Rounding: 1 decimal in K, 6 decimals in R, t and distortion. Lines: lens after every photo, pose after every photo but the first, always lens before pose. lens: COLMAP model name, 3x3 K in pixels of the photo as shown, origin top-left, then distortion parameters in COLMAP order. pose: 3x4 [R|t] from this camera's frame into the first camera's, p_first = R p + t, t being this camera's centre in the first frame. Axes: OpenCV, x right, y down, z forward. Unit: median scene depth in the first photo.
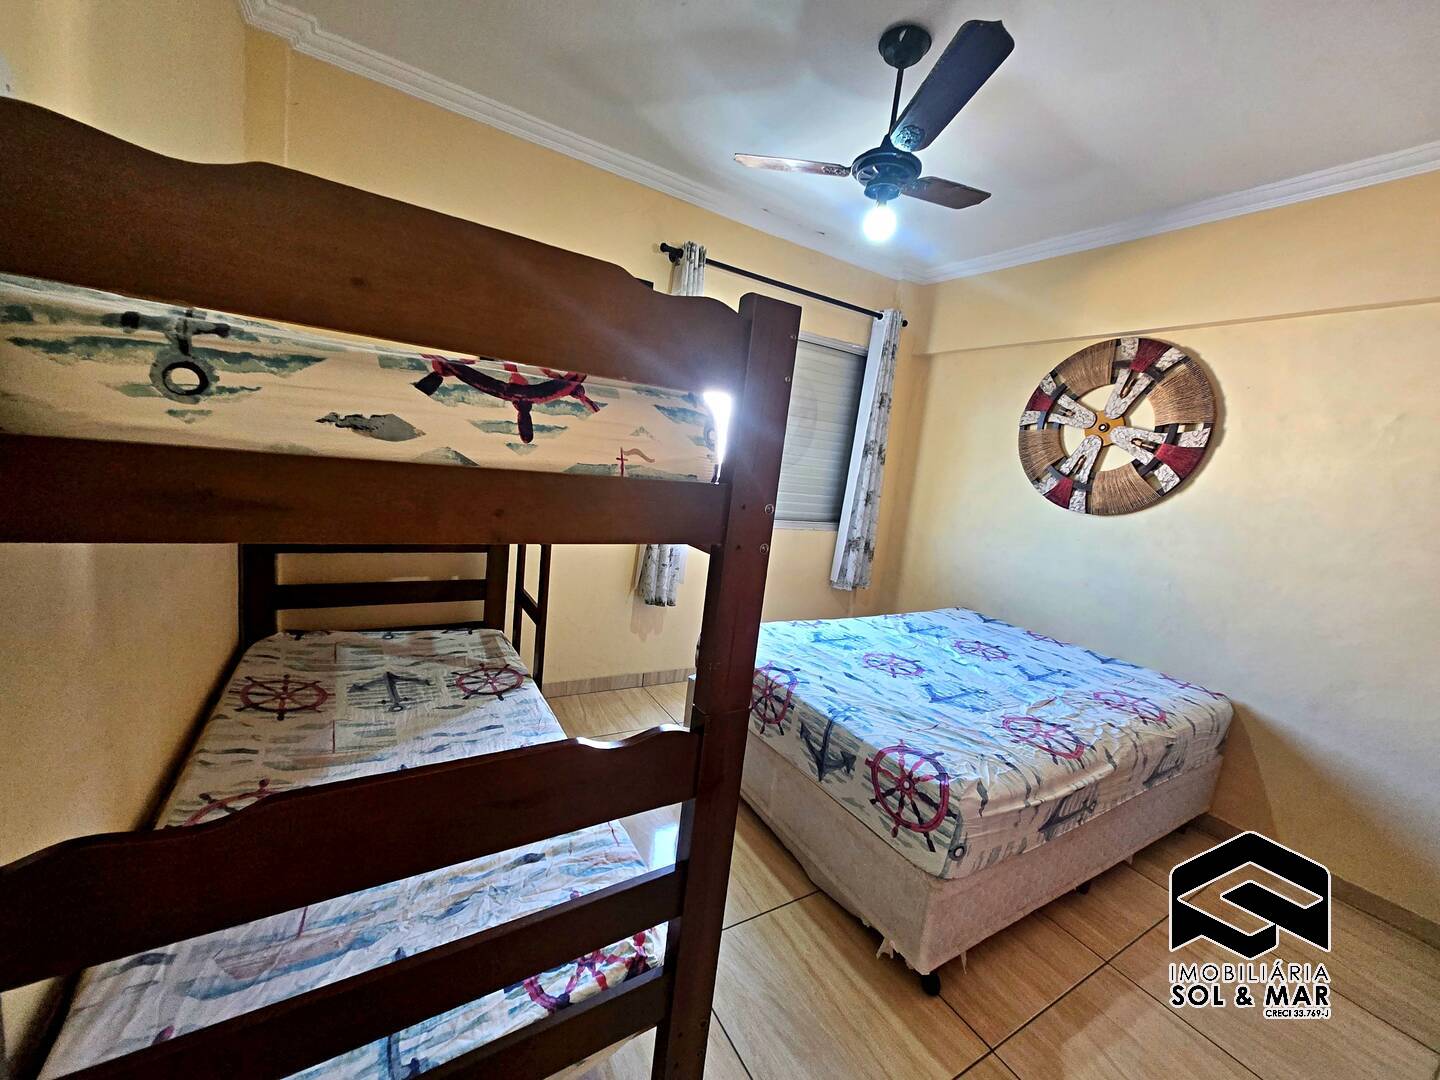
lens RADIAL K [[565.2, 0, 720.9], [0, 565.2, 539.2], [0, 0, 1]] dist [-0.001746, 0.000489]
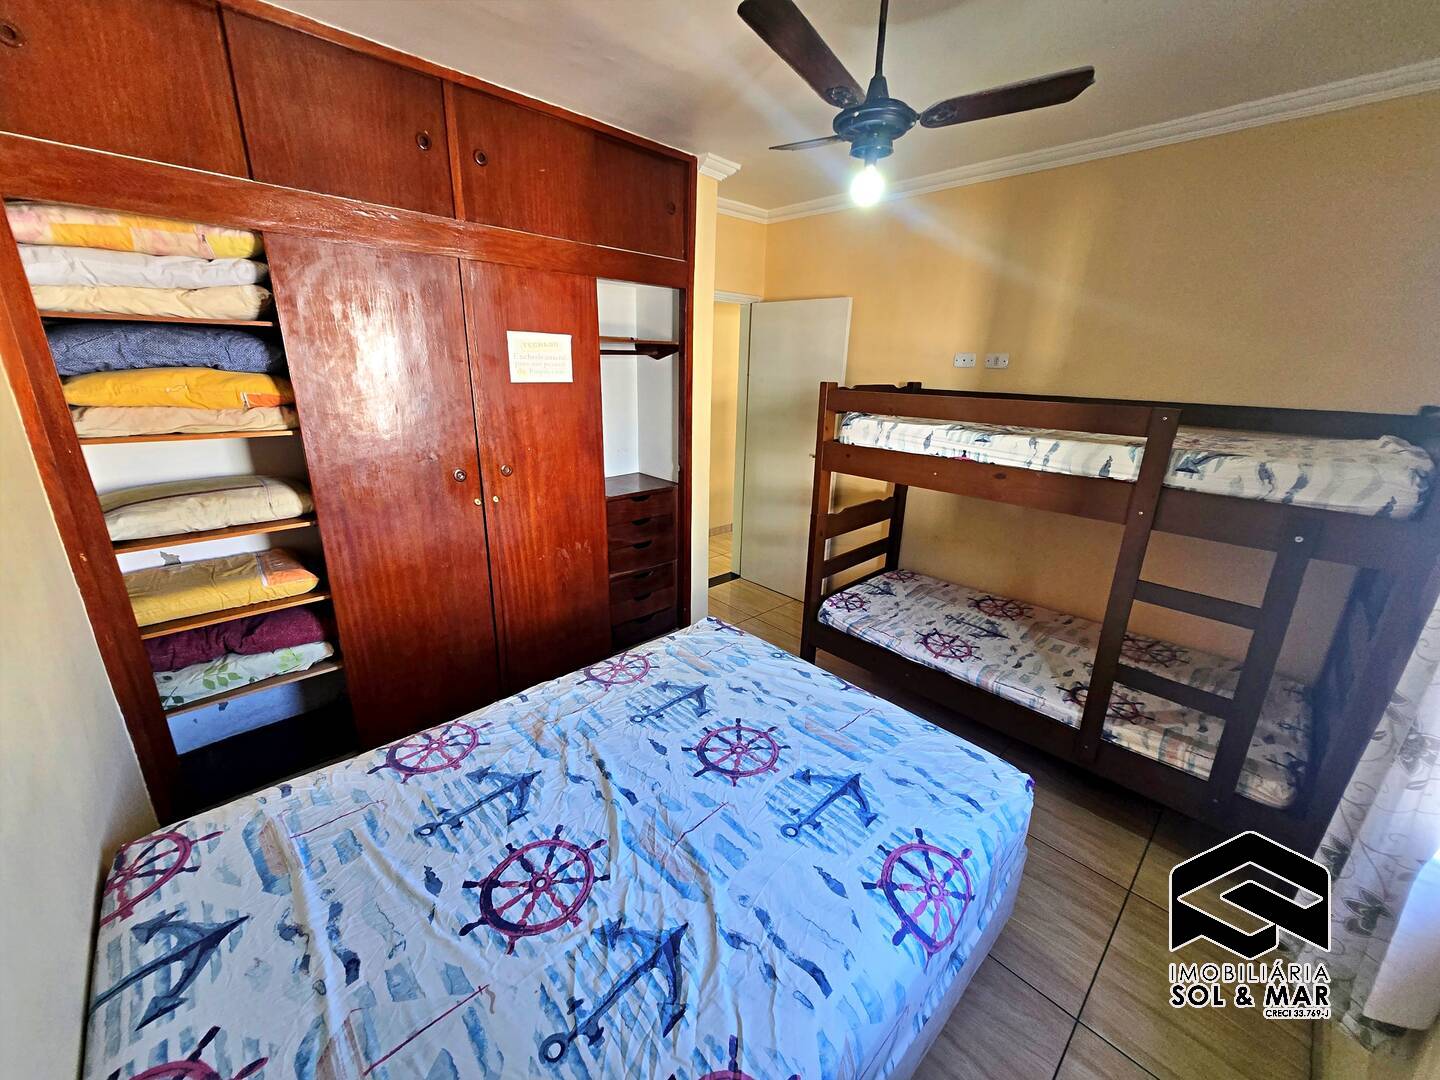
lens RADIAL K [[565.2, 0, 721.6], [0, 565.2, 539.0], [0, 0, 1]] dist [-0.001746, 0.000489]
pose [[-0.966035, -0.073130, -0.247849, 0.517637], [-0.175187, 0.890408, 0.420099, -0.312142], [0.189965, 0.449250, -0.872976, 1.492452]]
